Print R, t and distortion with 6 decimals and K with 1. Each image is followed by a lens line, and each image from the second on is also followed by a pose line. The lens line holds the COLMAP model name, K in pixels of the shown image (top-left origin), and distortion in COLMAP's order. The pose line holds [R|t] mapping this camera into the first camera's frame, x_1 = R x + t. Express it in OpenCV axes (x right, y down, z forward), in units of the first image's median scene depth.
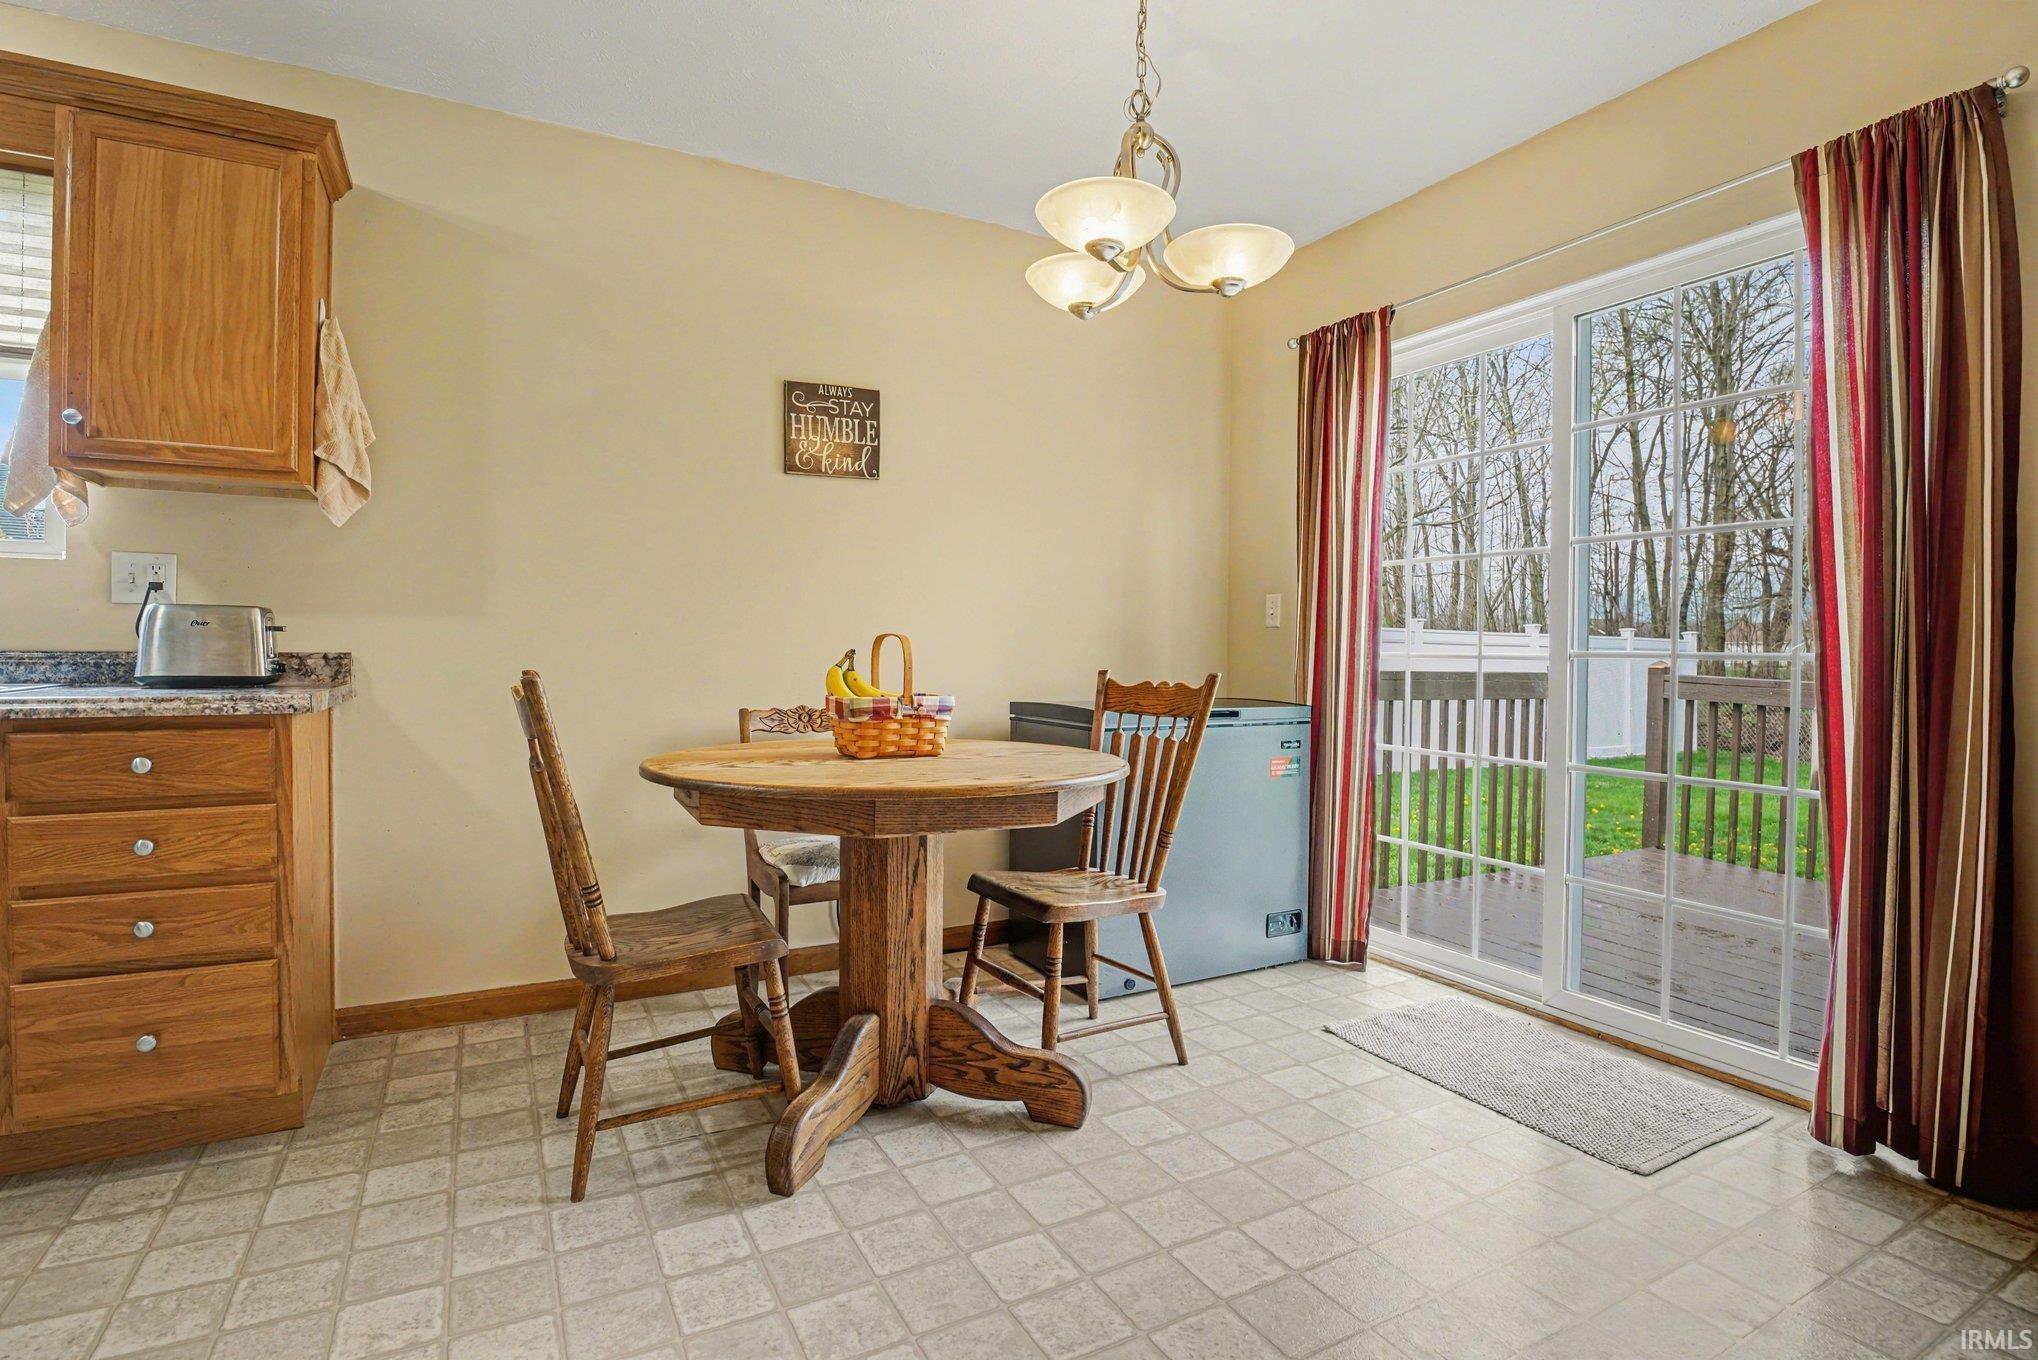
lens RADIAL K [[1024.0, 0, 1008.5], [0, 1024.0, 671.9], [0, 0, 1]] dist [-0.000008, -0.010244]
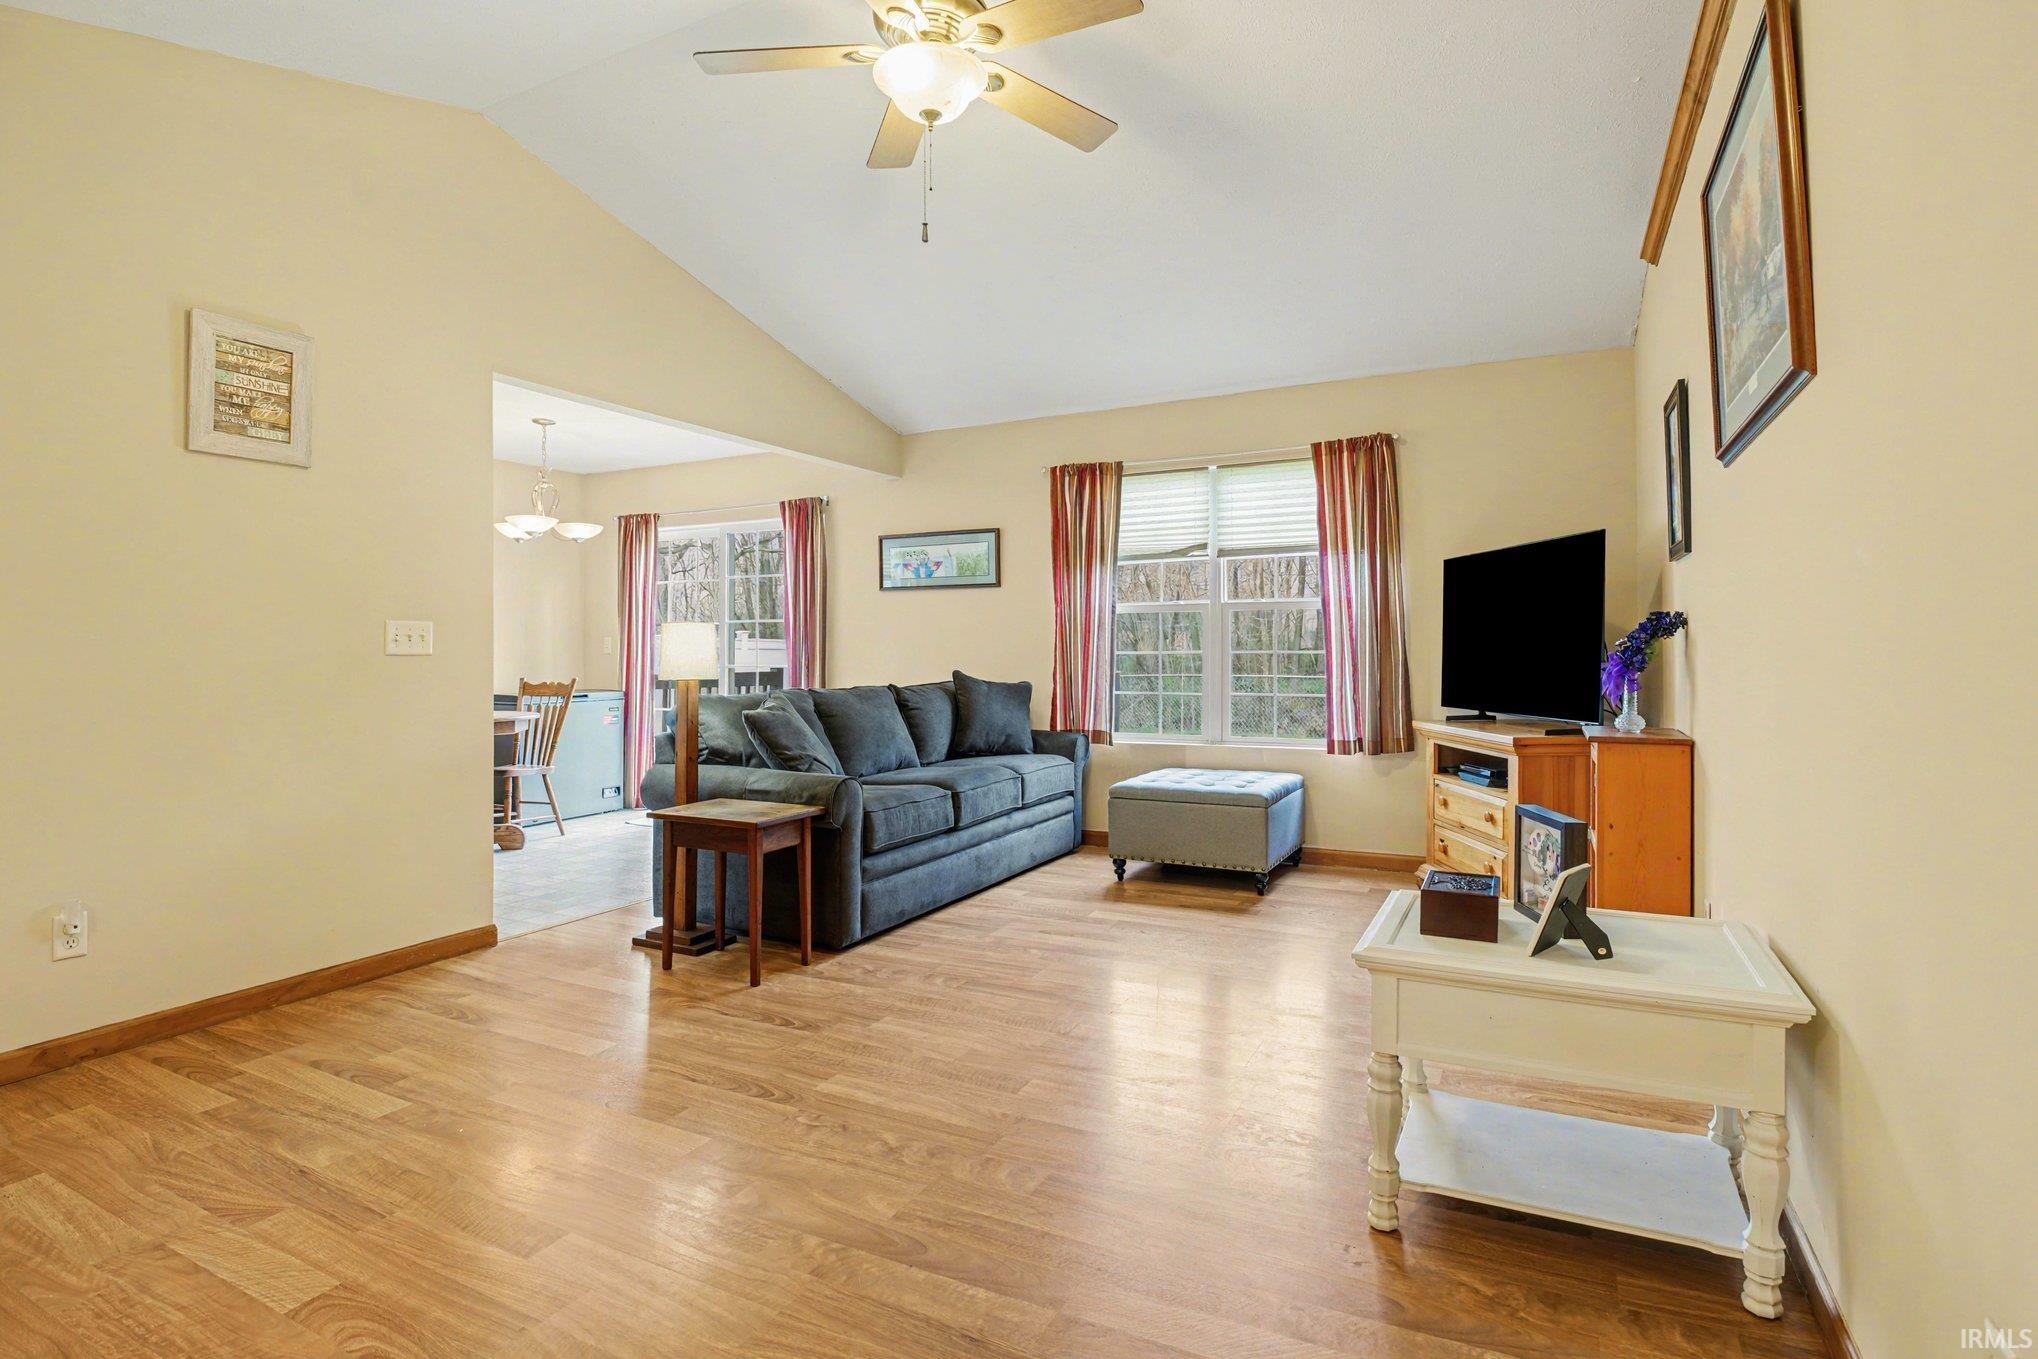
lens RADIAL K [[1024.0, 0, 1008.5], [0, 1024.0, 671.4], [0, 0, 1]] dist [-0.000008, -0.010244]
pose [[0.836466, -0.014730, 0.547821, -0.255920], [0.012300, 0.999892, 0.008105, -0.021512], [-0.547880, -0.000041, 0.836557, -1.525755]]
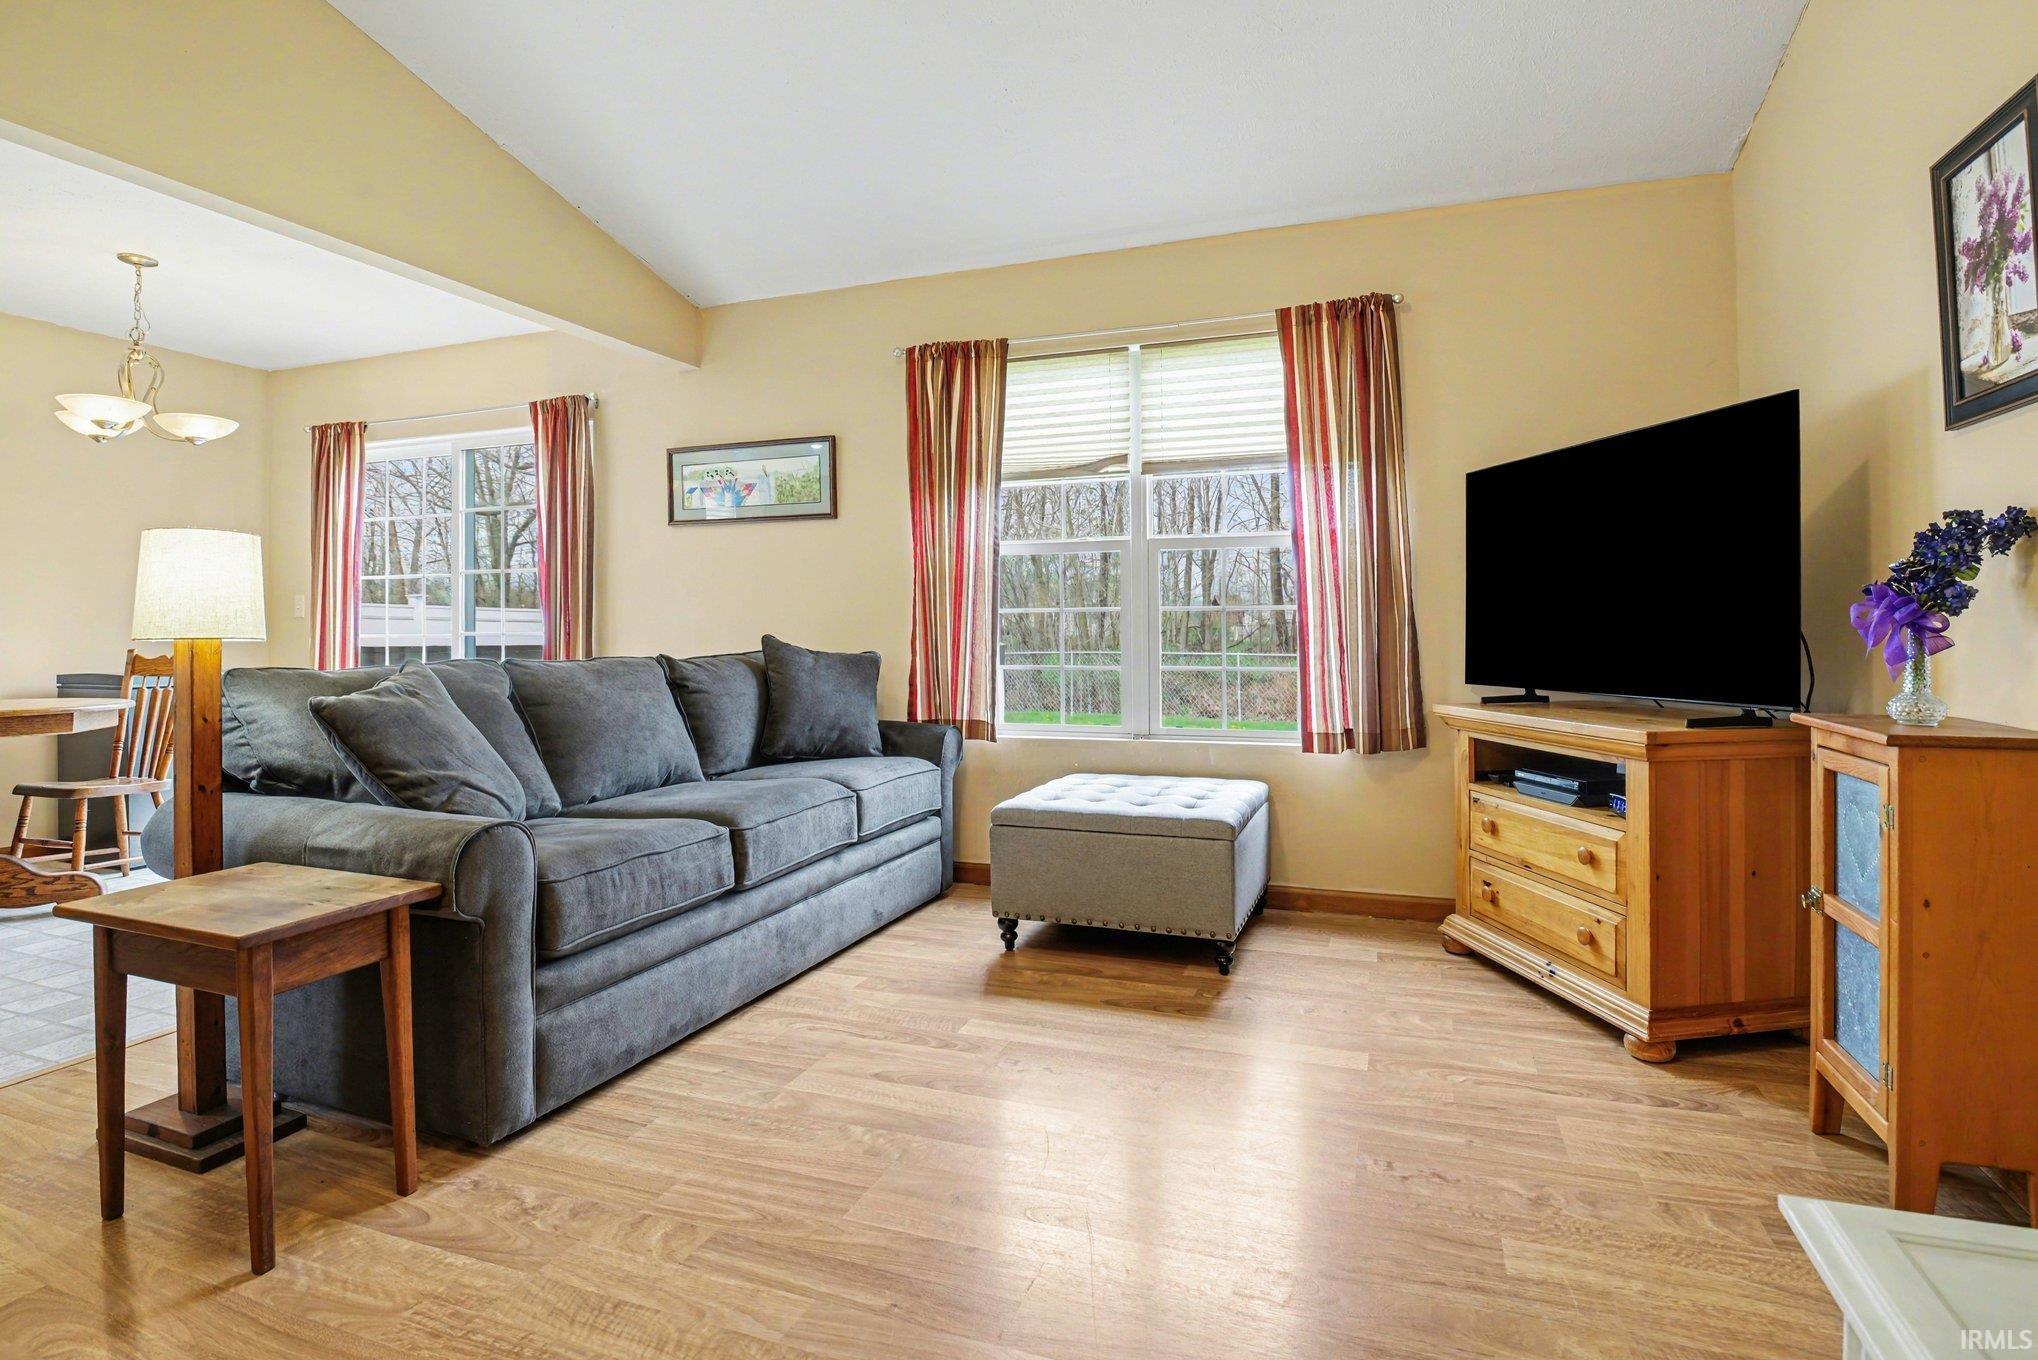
lens RADIAL K [[1024.0, 0, 1008.5], [0, 1024.0, 671.9], [0, 0, 1]] dist [-0.000008, -0.010244]
pose [[0.765581, -0.028110, 0.642725, 0.122649], [0.013212, 0.999521, 0.027978, 0.007234], [-0.643203, -0.012928, 0.765586, -1.048162]]
